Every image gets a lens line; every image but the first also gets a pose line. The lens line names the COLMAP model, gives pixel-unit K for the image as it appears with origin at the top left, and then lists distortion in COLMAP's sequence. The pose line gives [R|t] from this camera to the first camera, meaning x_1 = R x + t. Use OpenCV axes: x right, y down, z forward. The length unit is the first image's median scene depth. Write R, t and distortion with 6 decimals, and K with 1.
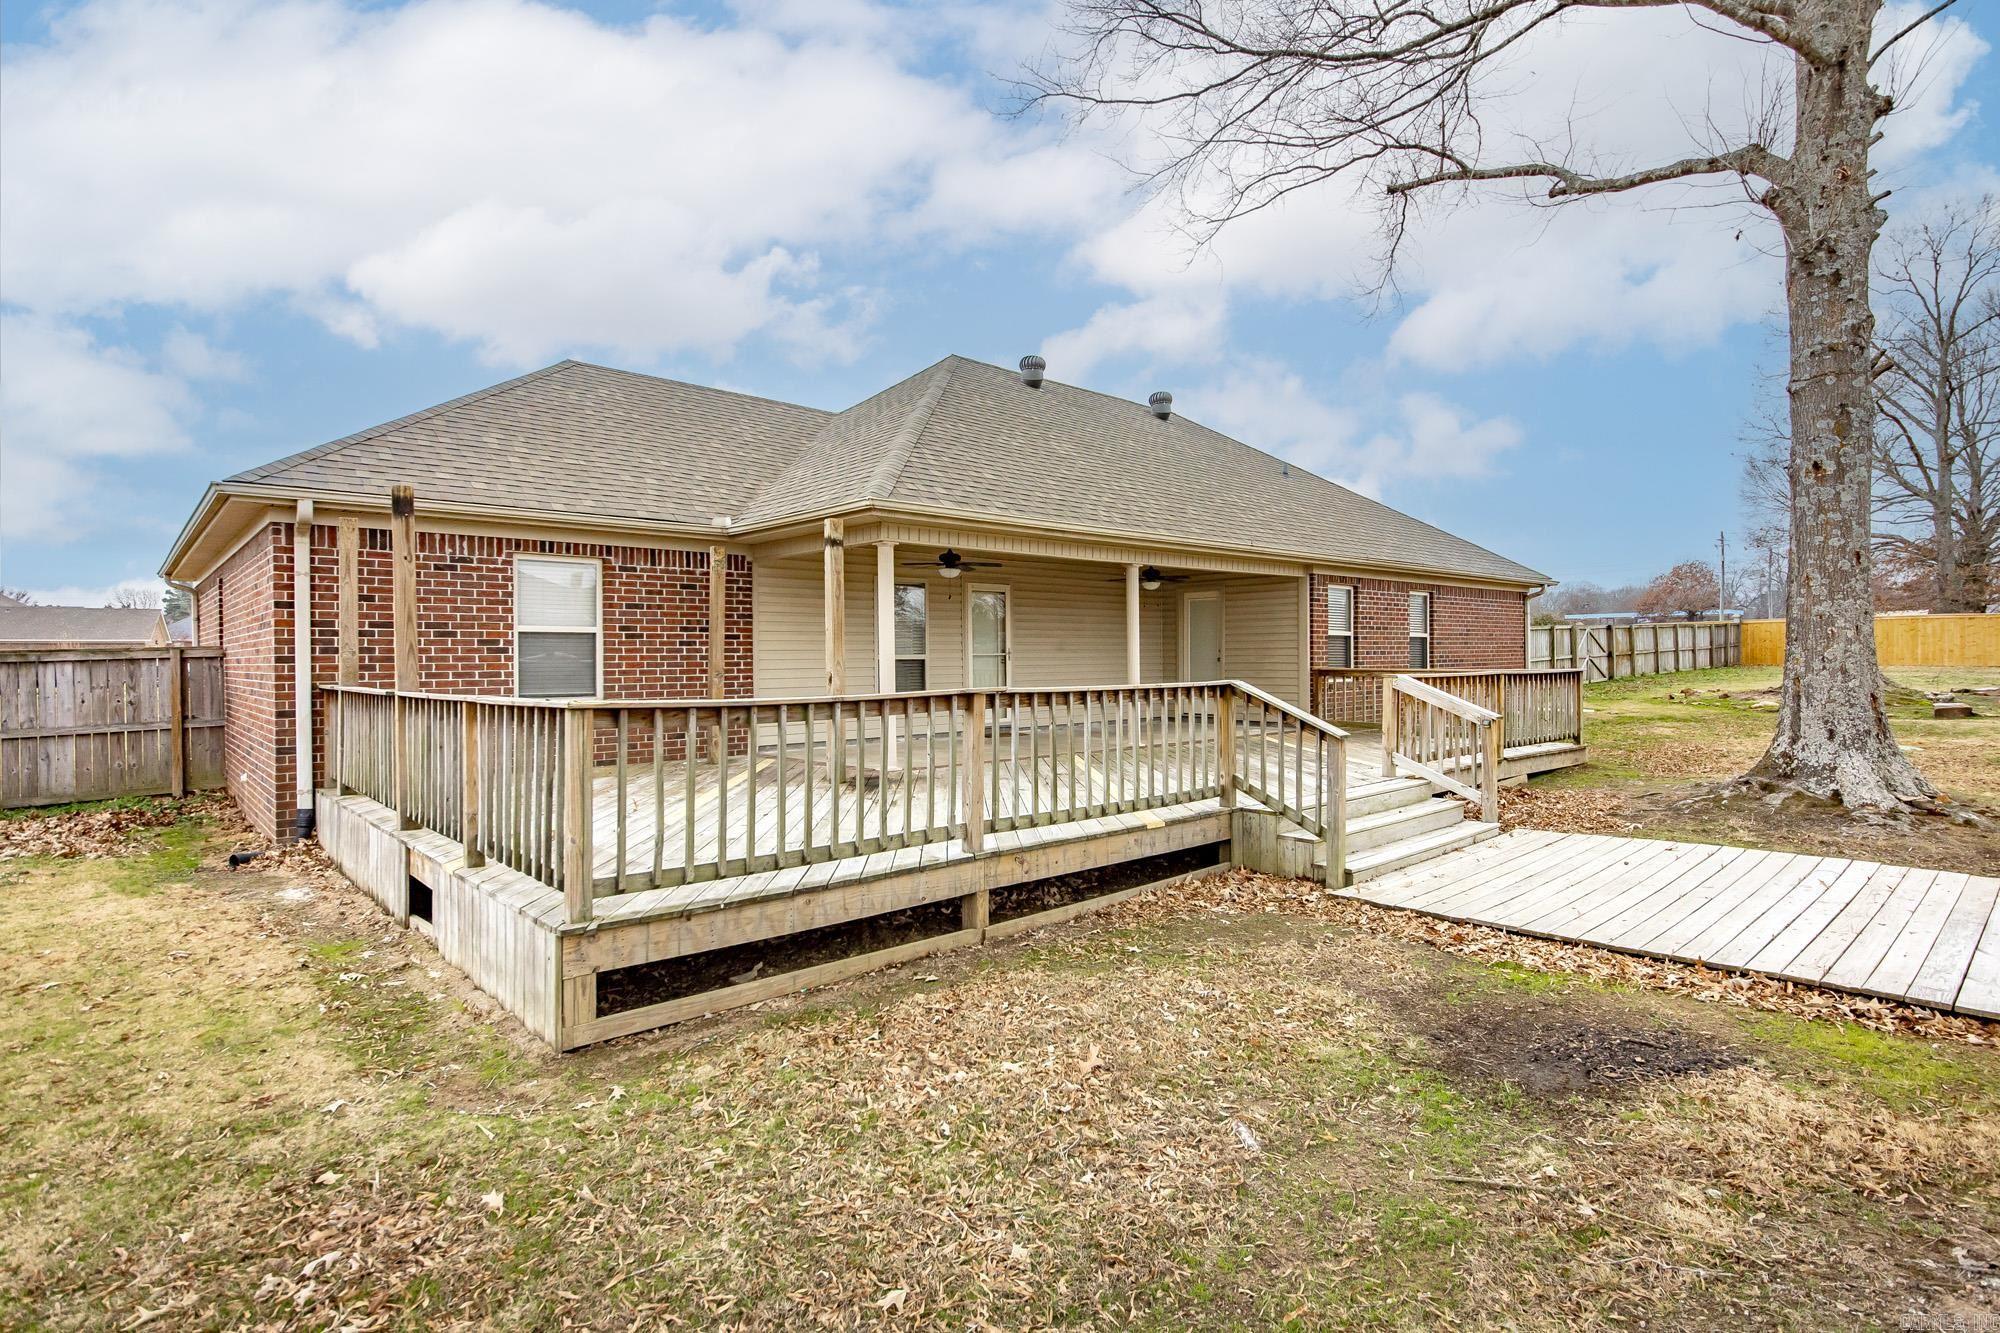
lens RADIAL K [[994.7, 0, 1000.0], [0, 994.7, 666.5], [0, 0, 1]] dist [0.000509, 0.000010]
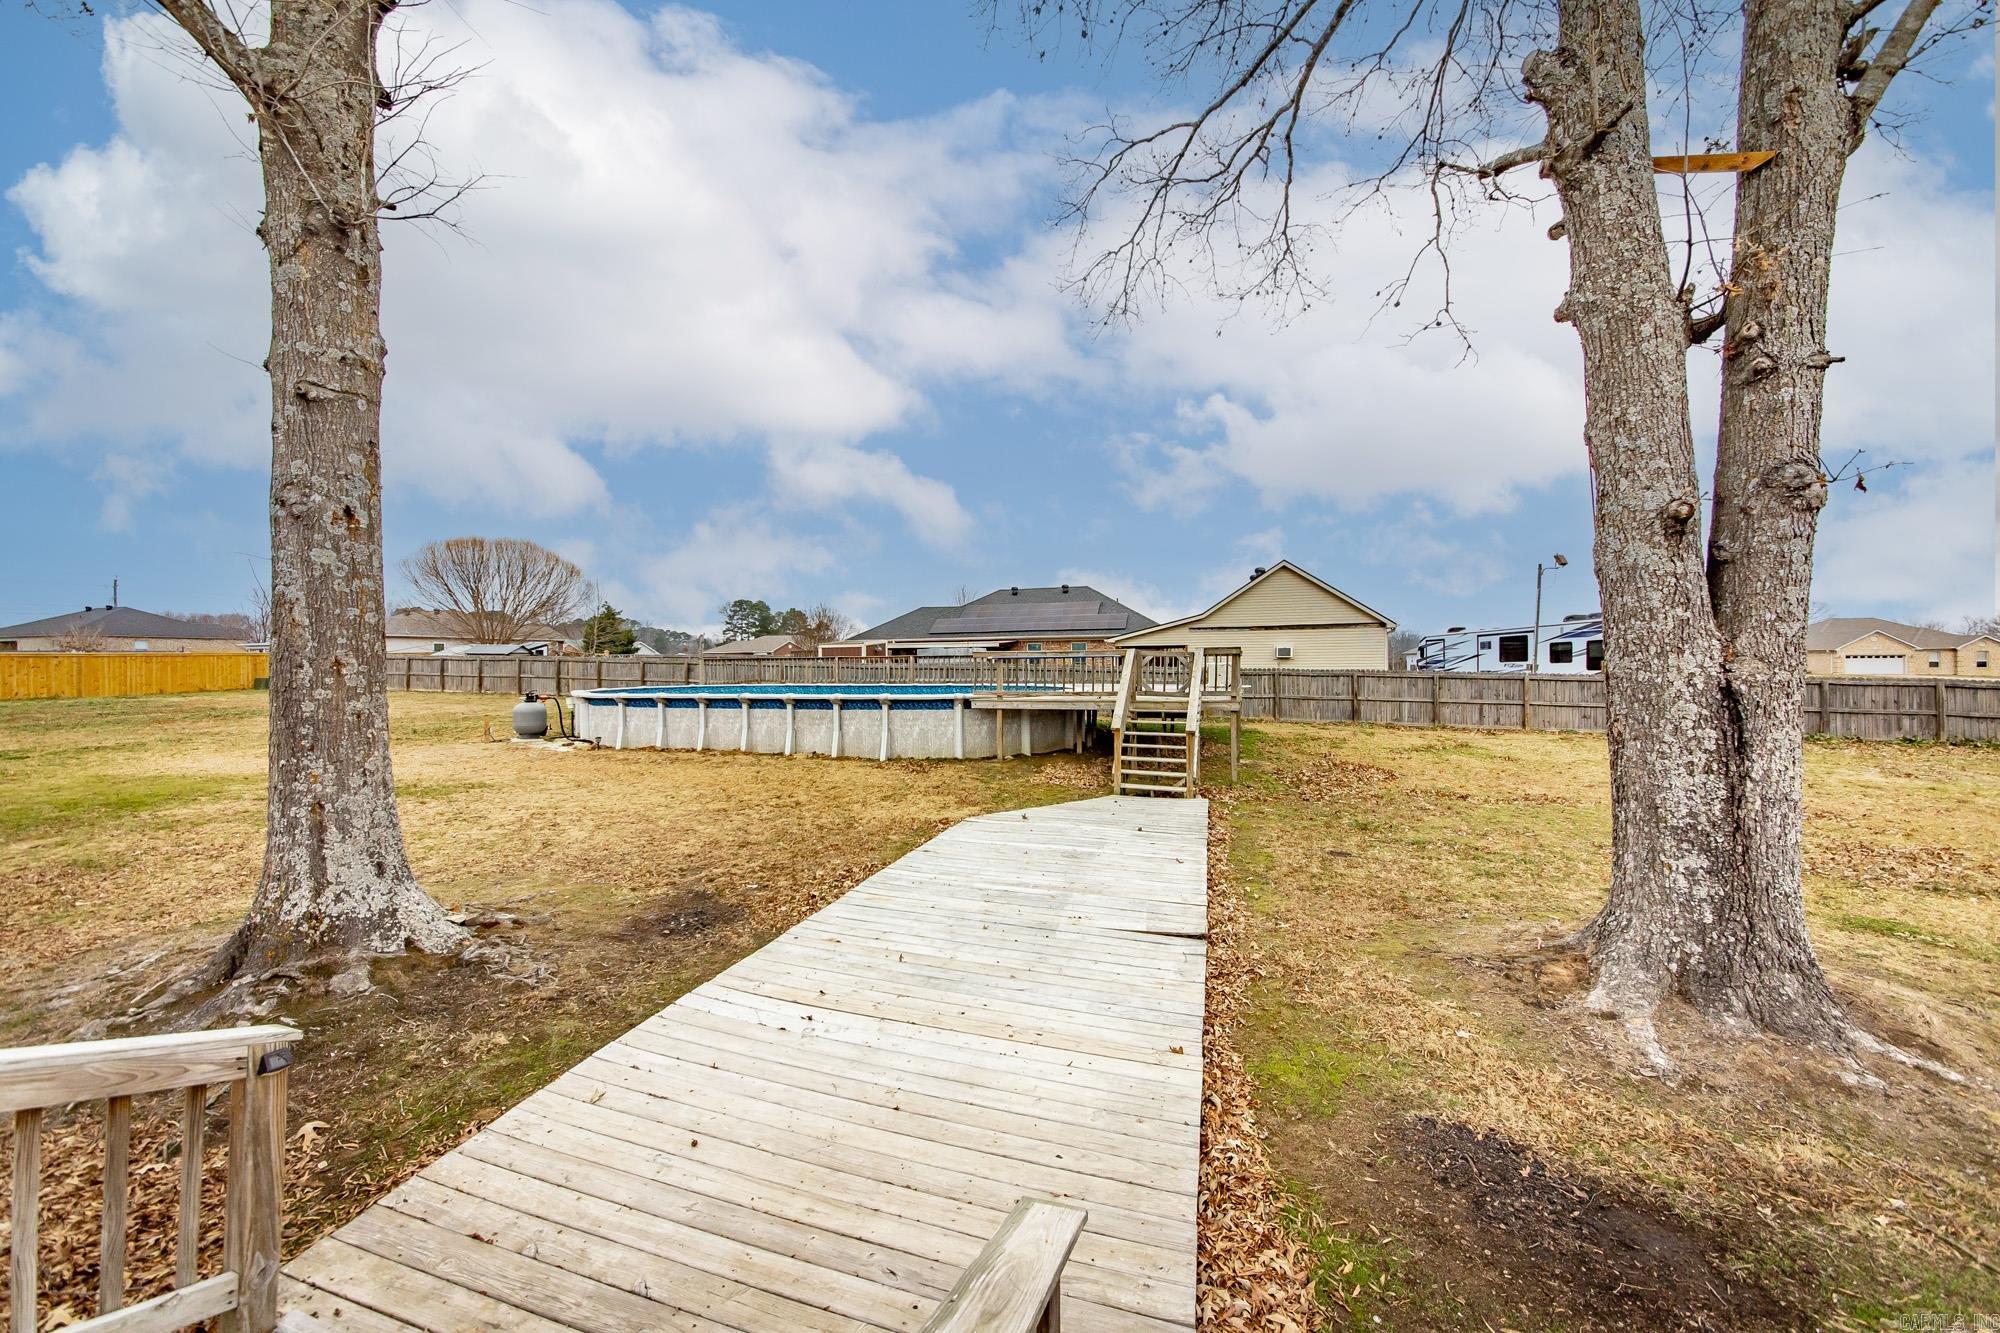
lens RADIAL K [[711.5, 0, 998.4], [0, 711.5, 662.9], [0, 0, 1]] dist [-0.001579, -0.000072]
pose [[-0.506950, 0.007277, 0.861945, 0.119317], [0.016739, 0.999859, 0.001404, -0.082402], [-0.861813, 0.015140, -0.507001, 0.854115]]
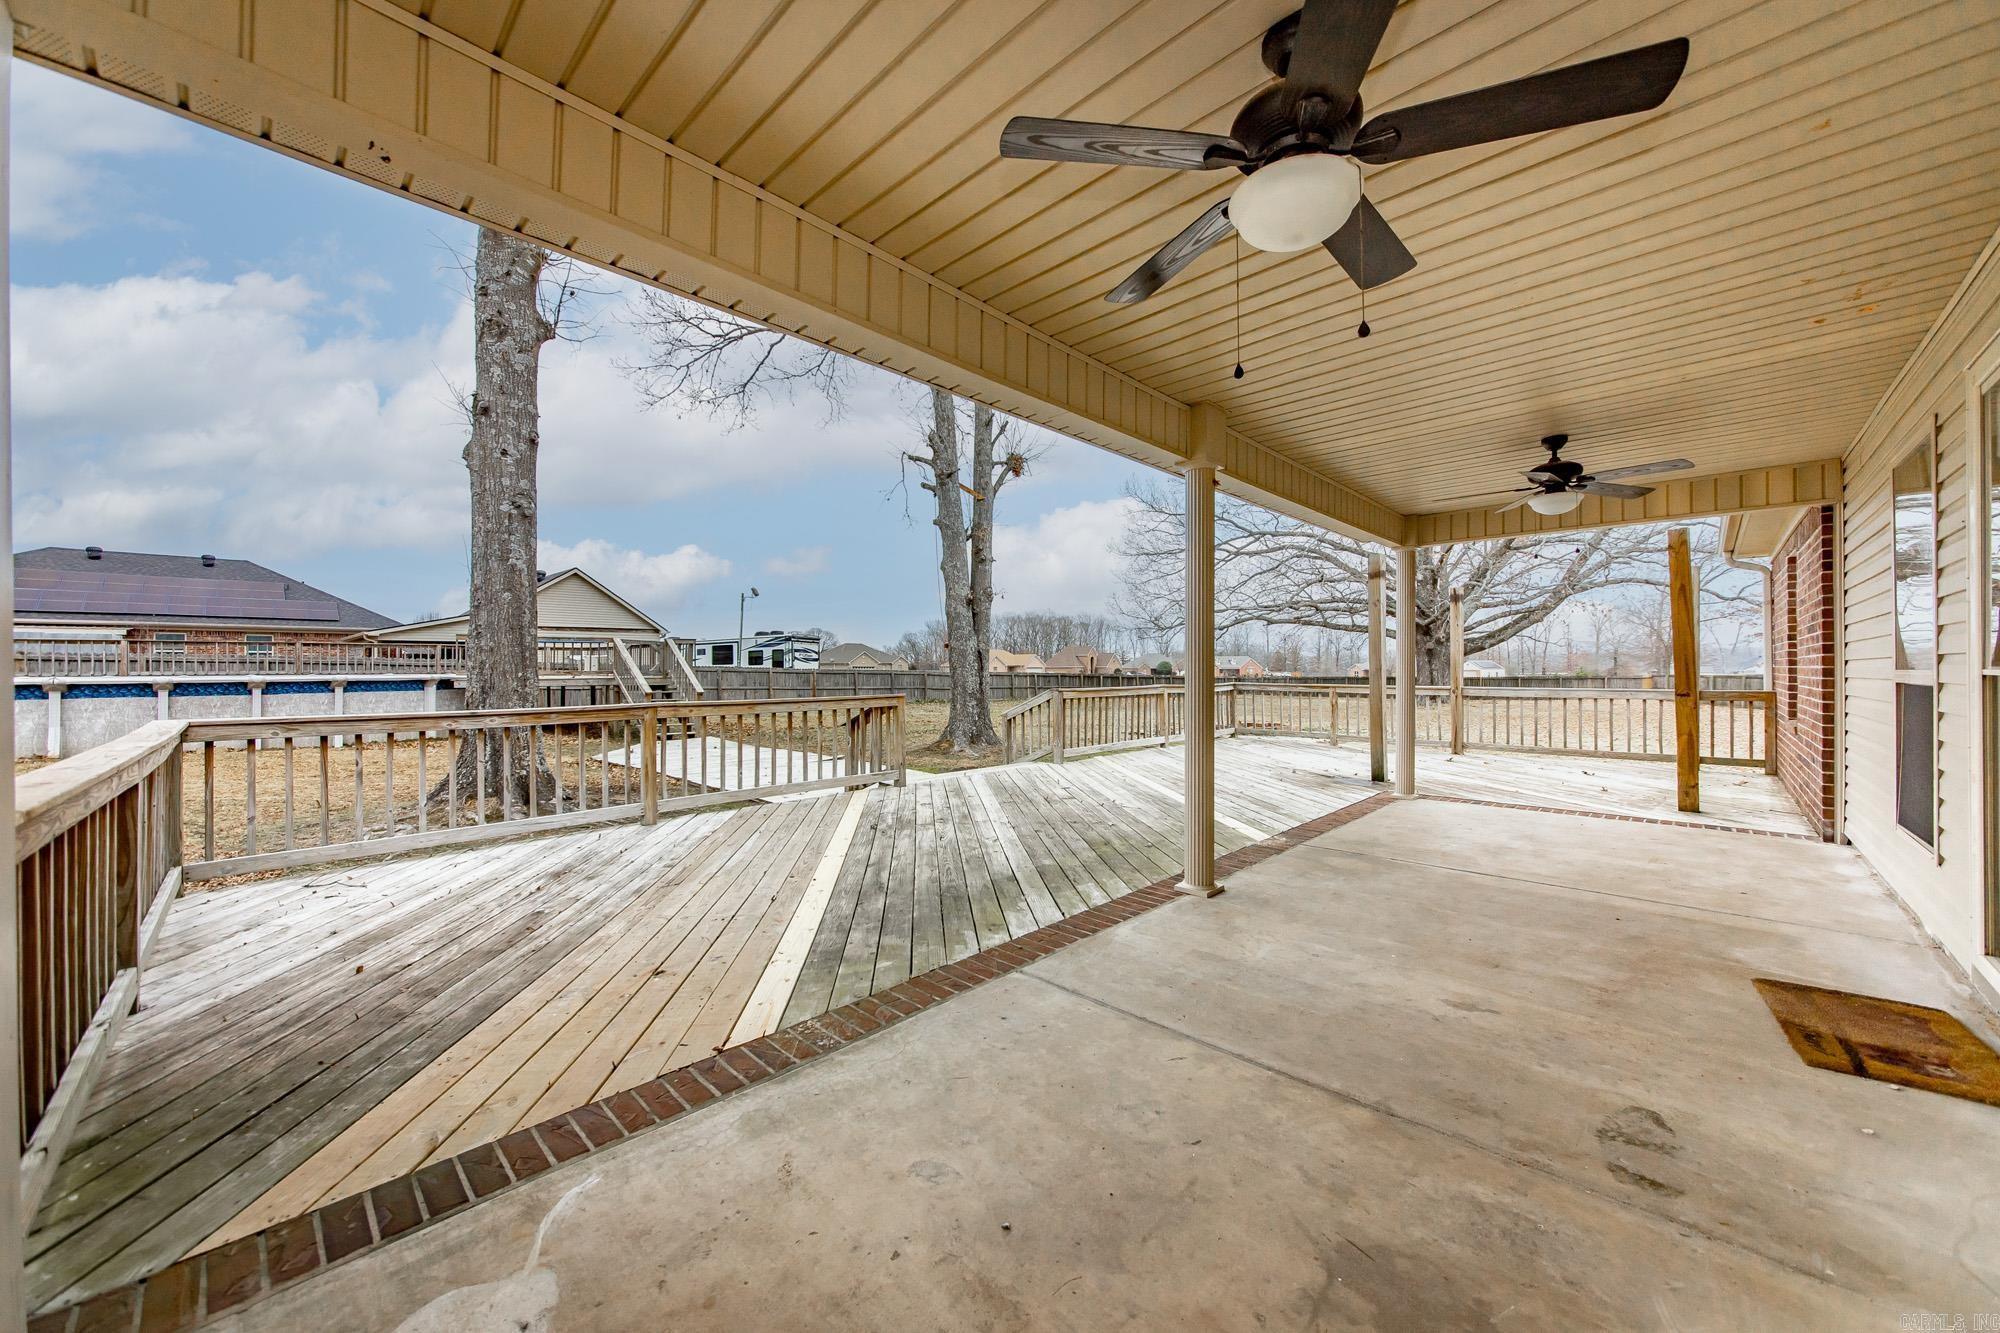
lens RADIAL K [[731.4, 0, 994.2], [0, 731.4, 671.0], [0, 0, 1]] dist [-0.001076, -0.000049]
pose [[-0.998197, 0.009616, -0.059249, 0.353783], [0.009033, 0.999908, 0.010107, -0.026076], [0.059341, 0.009553, -0.998192, 1.901215]]
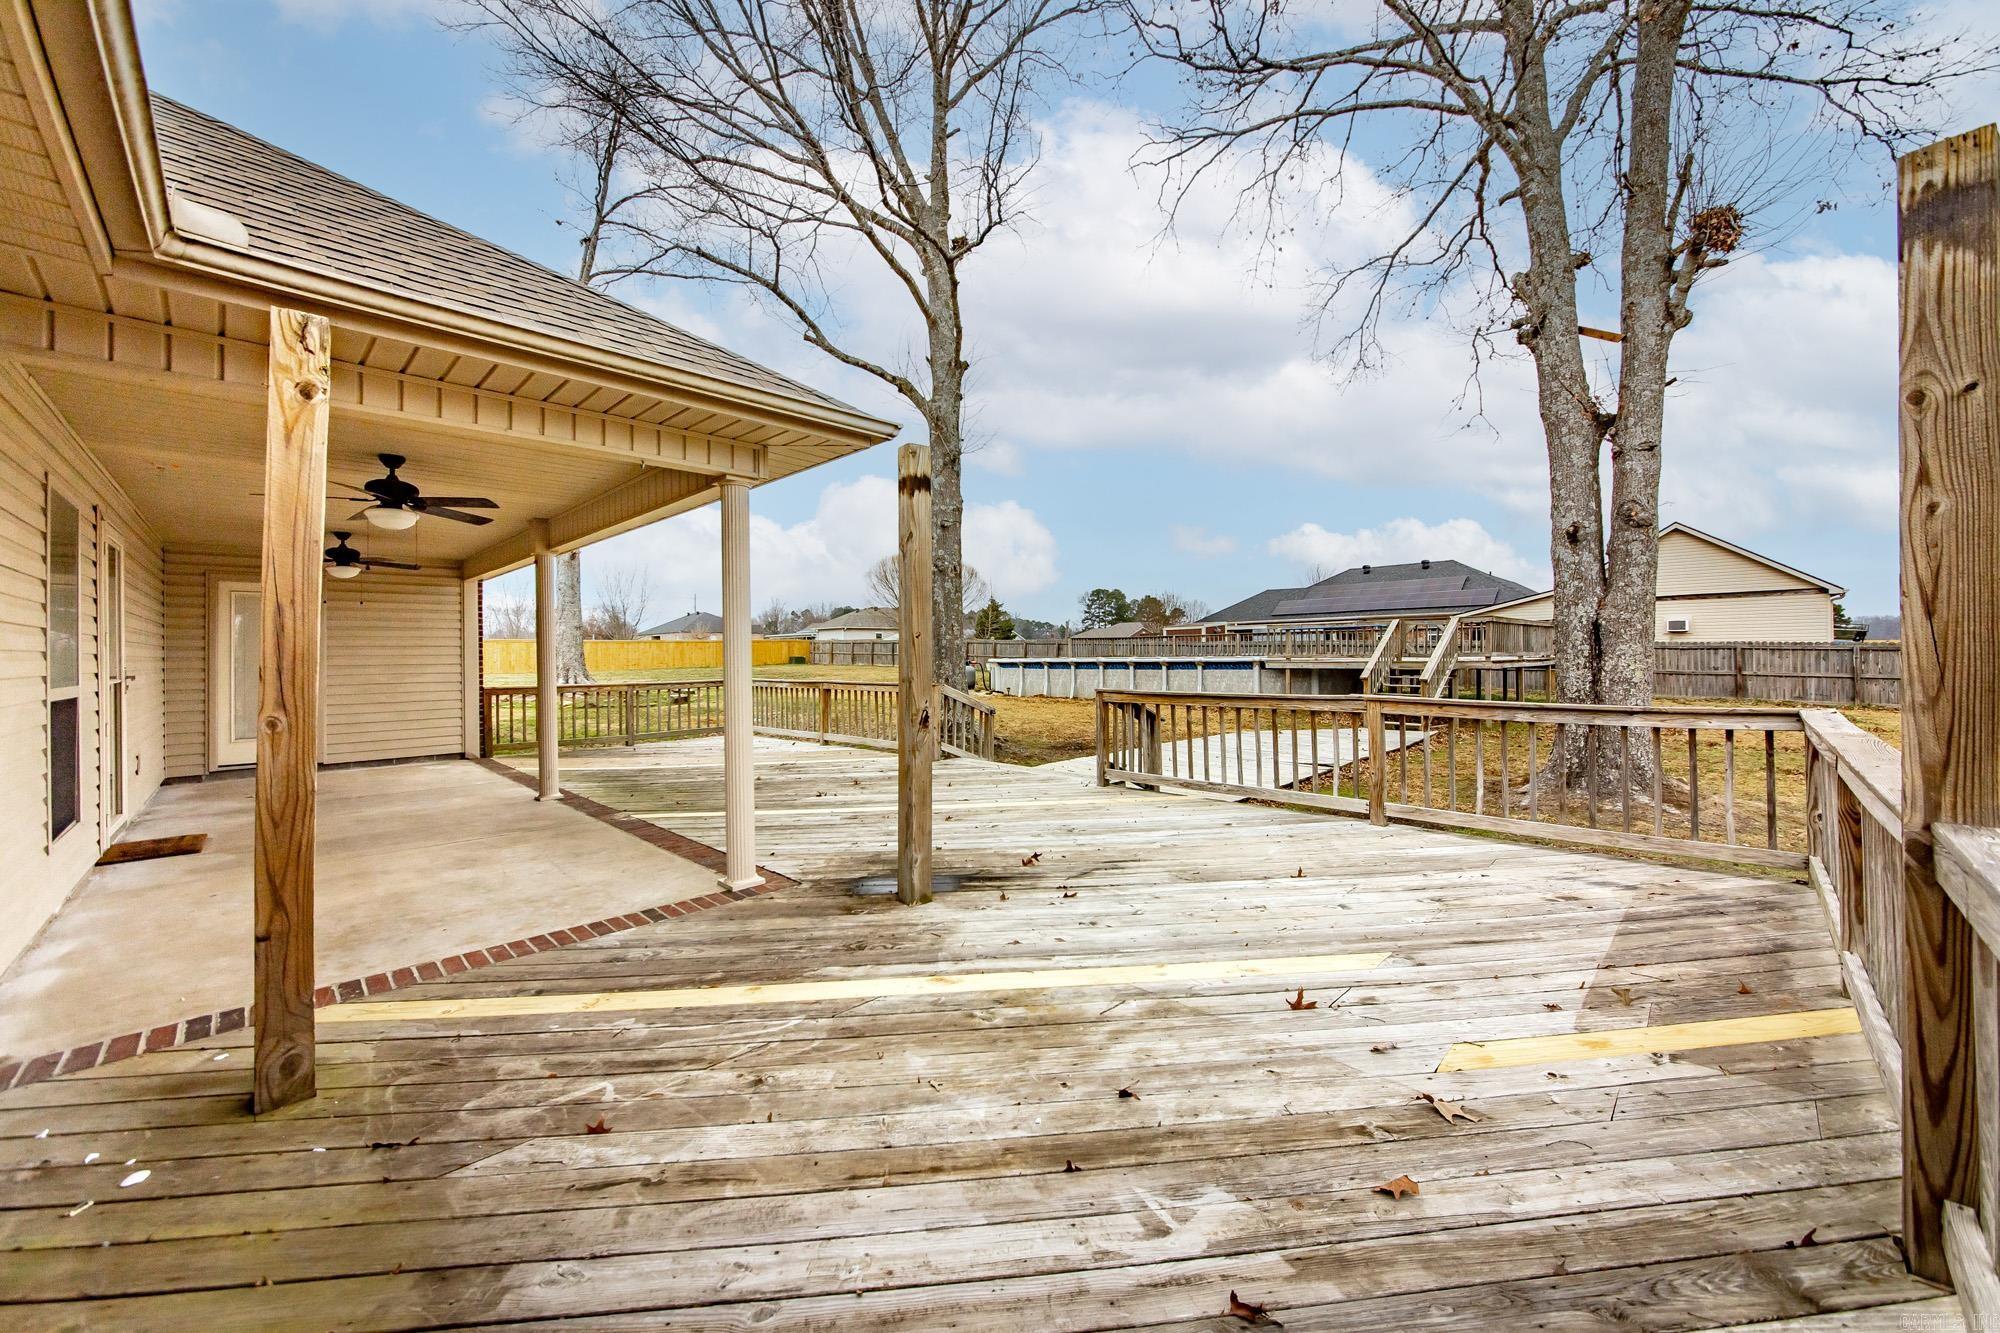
lens RADIAL K [[736.0, 0, 991.4], [0, 736.0, 644.9], [0, 0, 1]] dist [-0.004972, -0.000217]
pose [[-0.039643, 0.016103, 0.999084, -0.611284], [0.017585, 0.999727, -0.015416, -0.028321], [-0.999059, 0.016958, -0.039915, 0.990996]]
